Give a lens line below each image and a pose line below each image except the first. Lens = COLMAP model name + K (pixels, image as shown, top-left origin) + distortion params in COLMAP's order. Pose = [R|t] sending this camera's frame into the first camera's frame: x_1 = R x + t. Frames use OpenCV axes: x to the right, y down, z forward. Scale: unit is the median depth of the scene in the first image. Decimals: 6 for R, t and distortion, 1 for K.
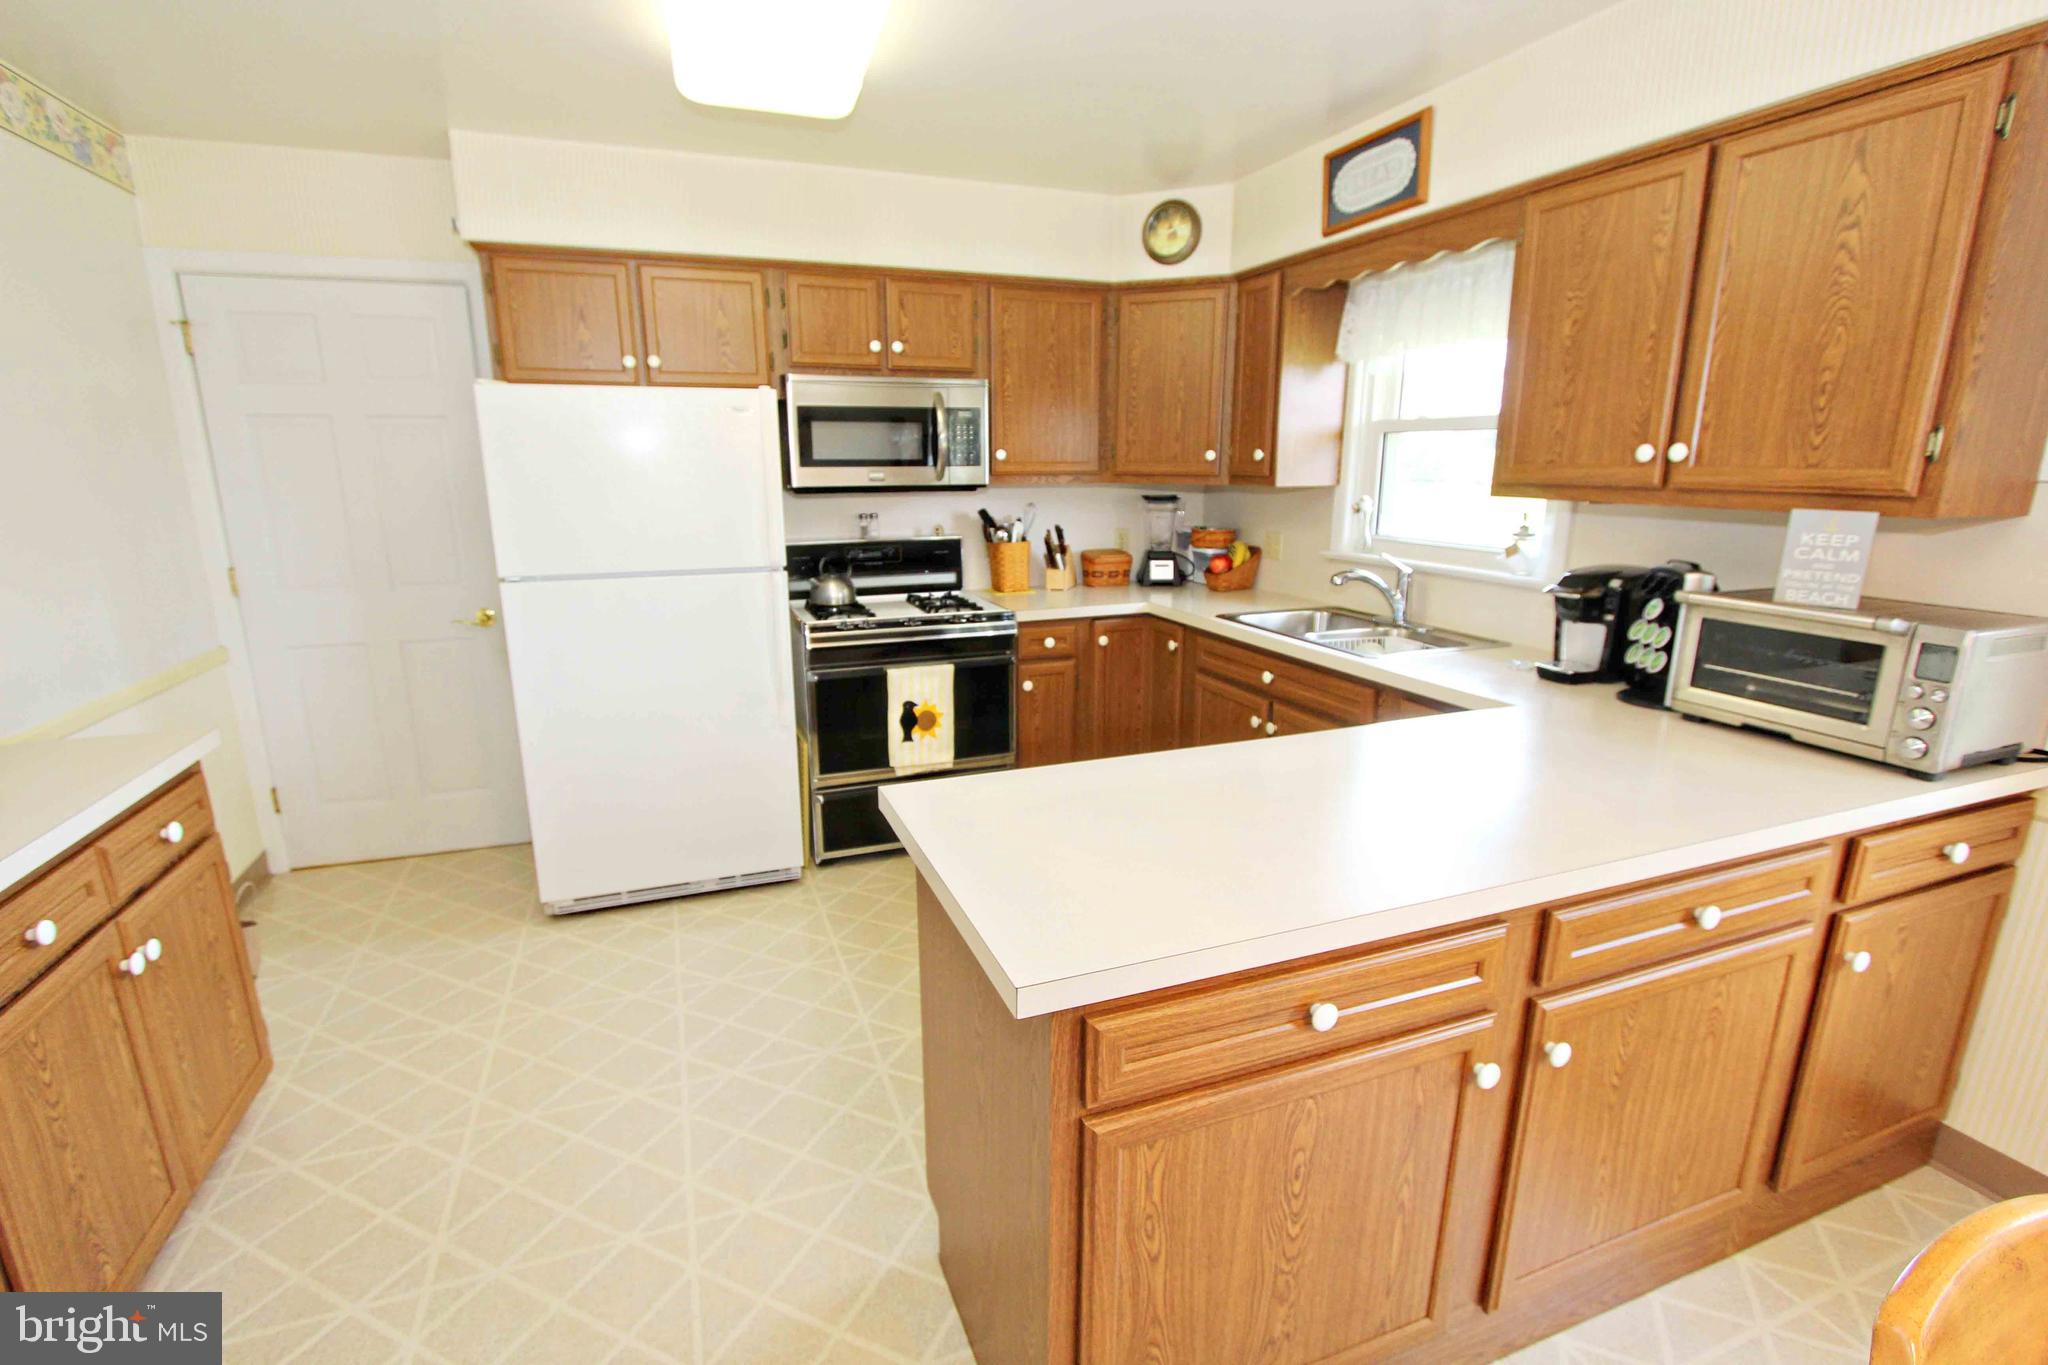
lens RADIAL K [[942.2, 0, 1019.7], [0, 942.2, 692.9], [0, 0, 1]] dist [-0.021911, 0.005075]
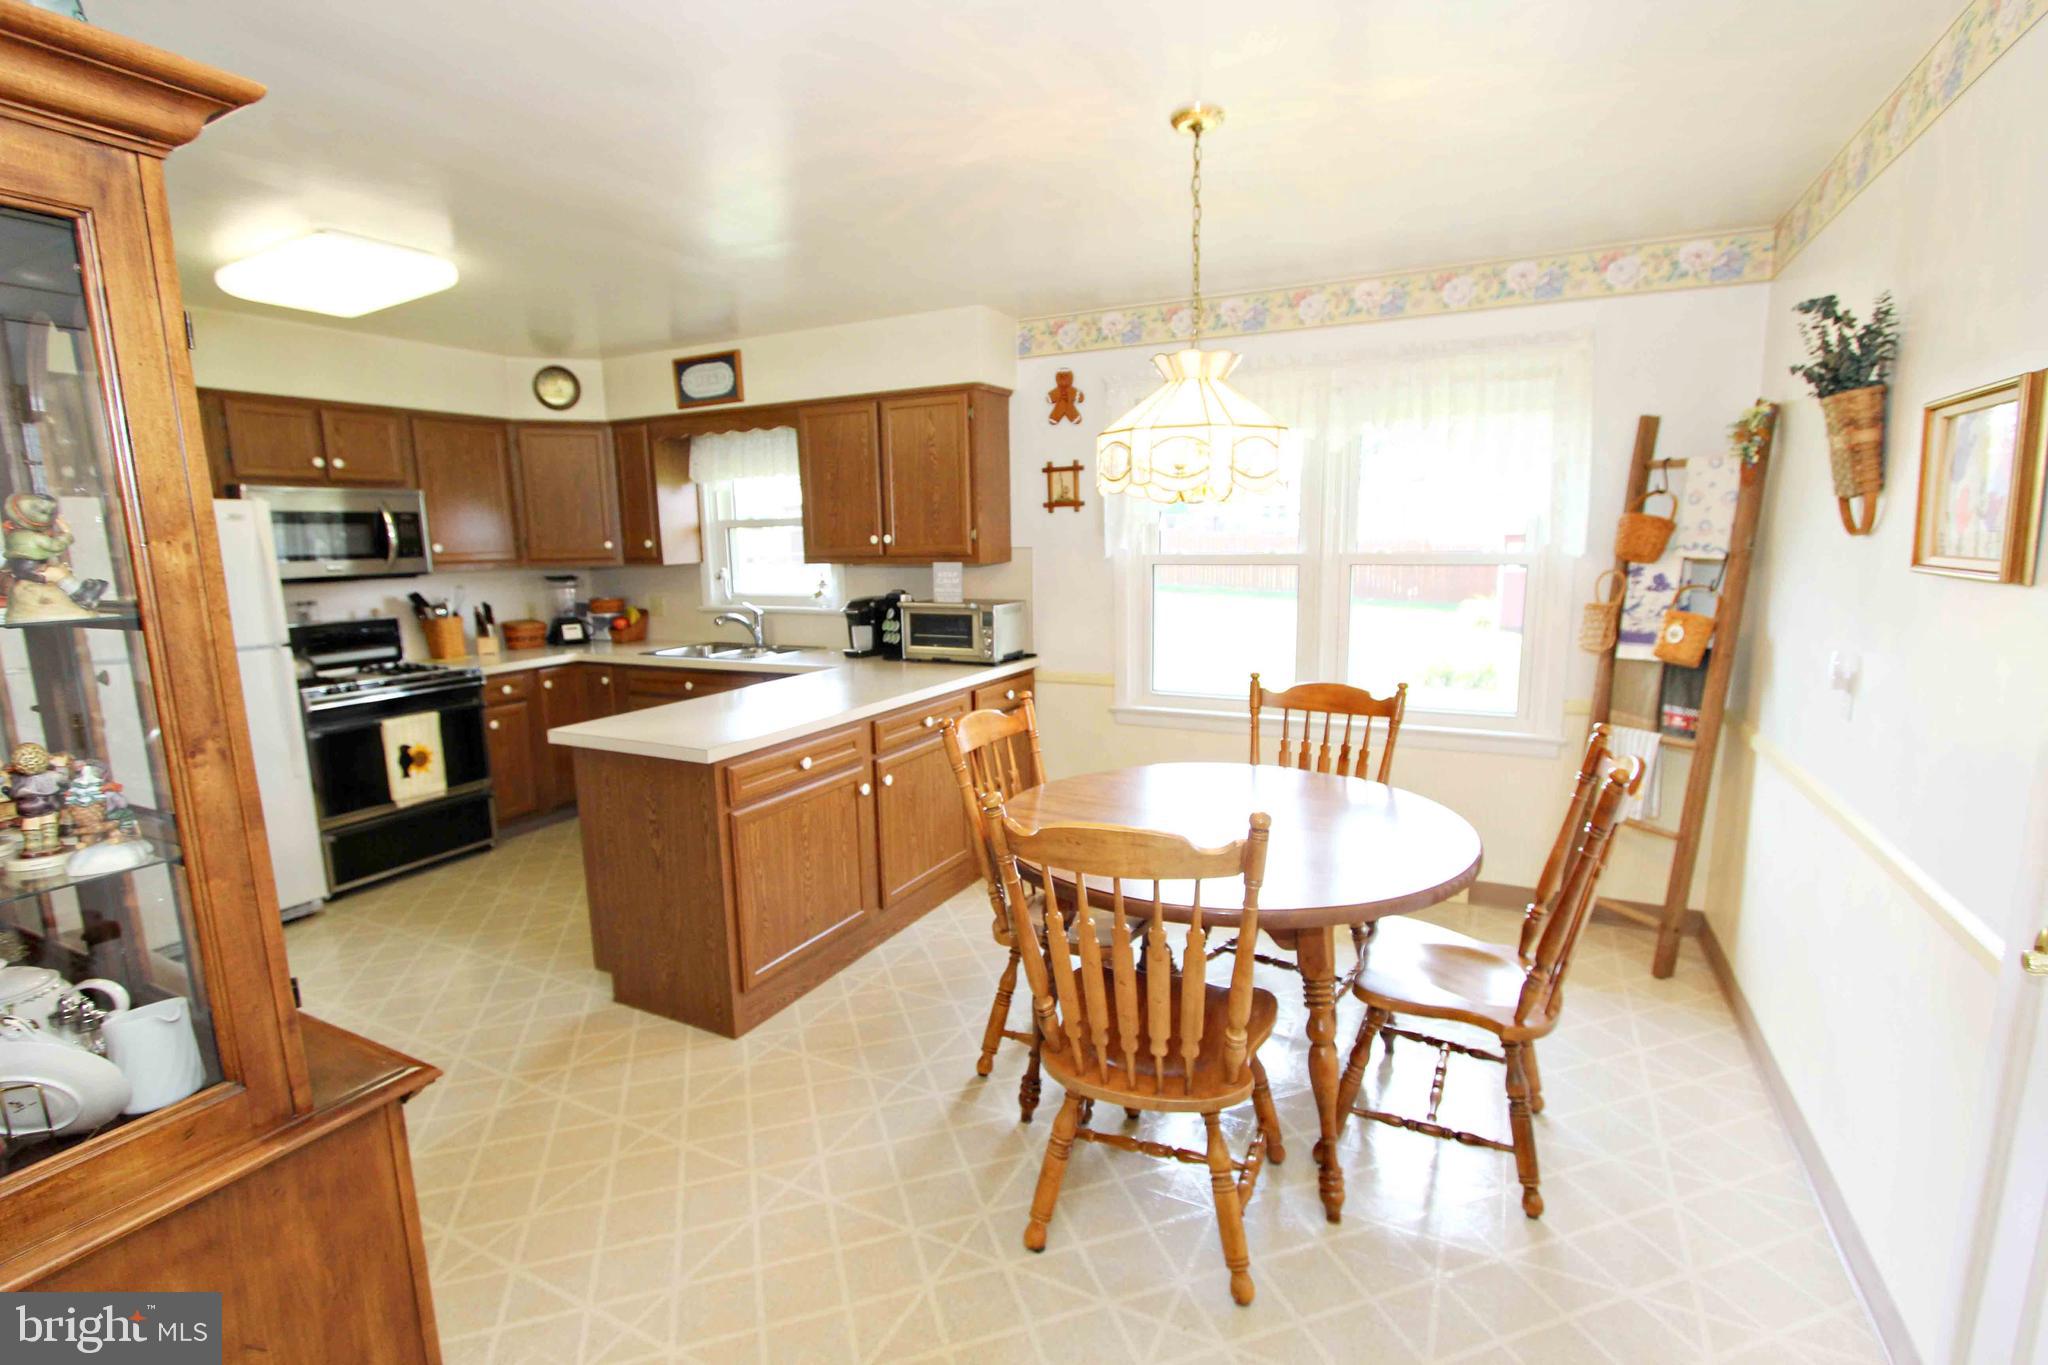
lens RADIAL K [[942.2, 0, 1019.7], [0, 942.2, 692.9], [0, 0, 1]] dist [-0.021911, 0.005075]
pose [[0.744181, -0.121797, 0.656780, -0.328450], [0.176966, 0.984052, -0.018027, 0.112573], [-0.644110, 0.129644, 0.753867, -0.482577]]
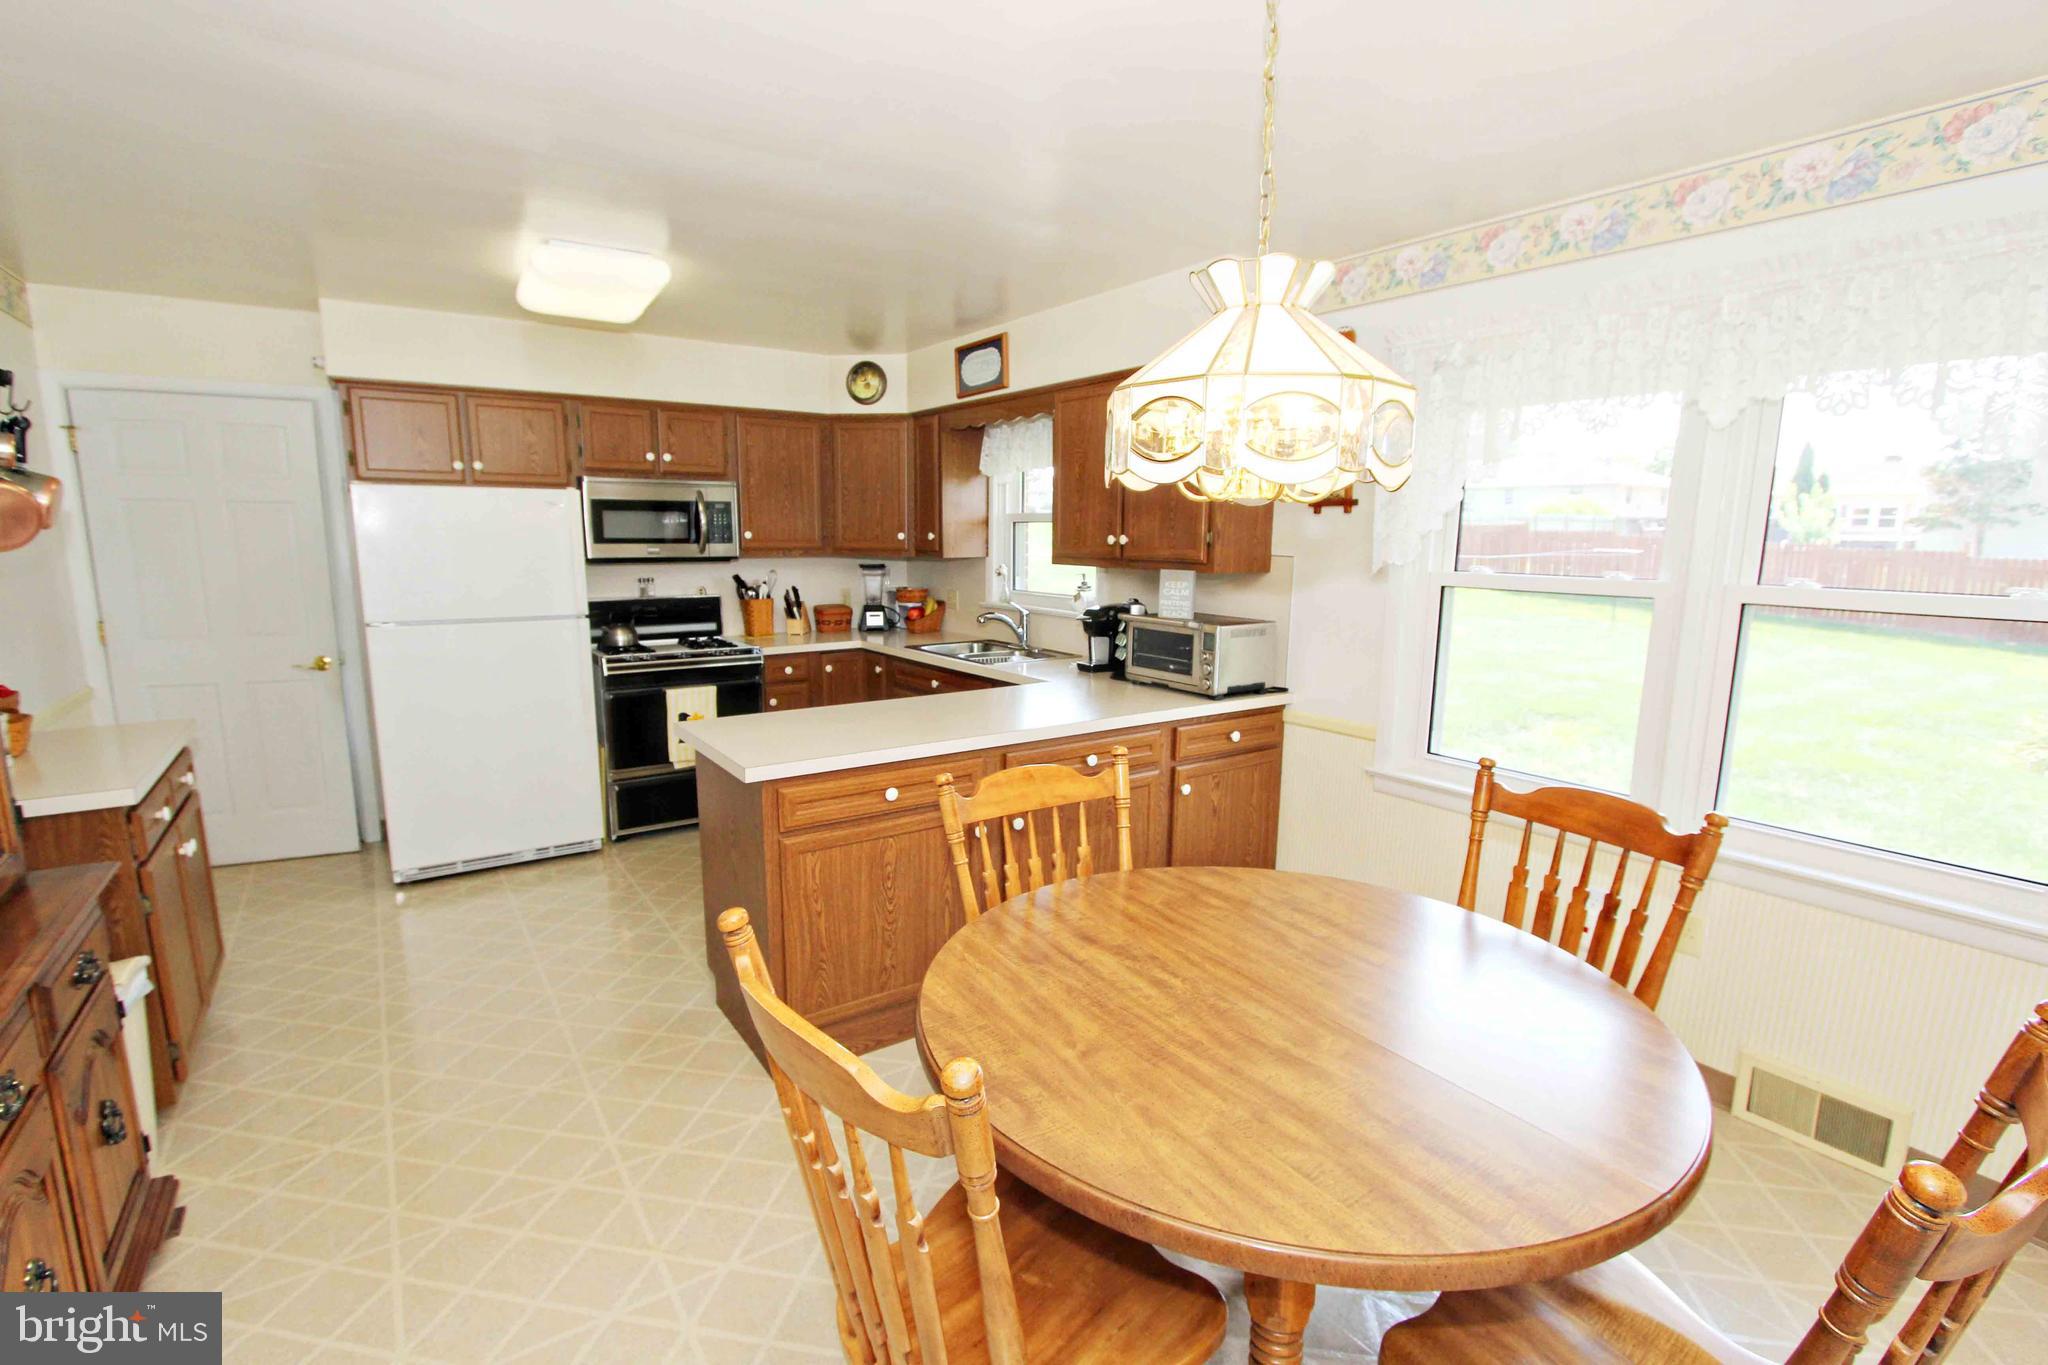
lens RADIAL K [[946.9, 0, 1017.8], [0, 946.9, 691.9], [0, 0, 1]] dist [-0.011929, 0.000449]
pose [[0.971283, -0.031745, 0.235802, 0.033668], [0.048814, 0.996564, -0.066906, 0.098472], [-0.232868, 0.076495, 0.969495, -0.469681]]
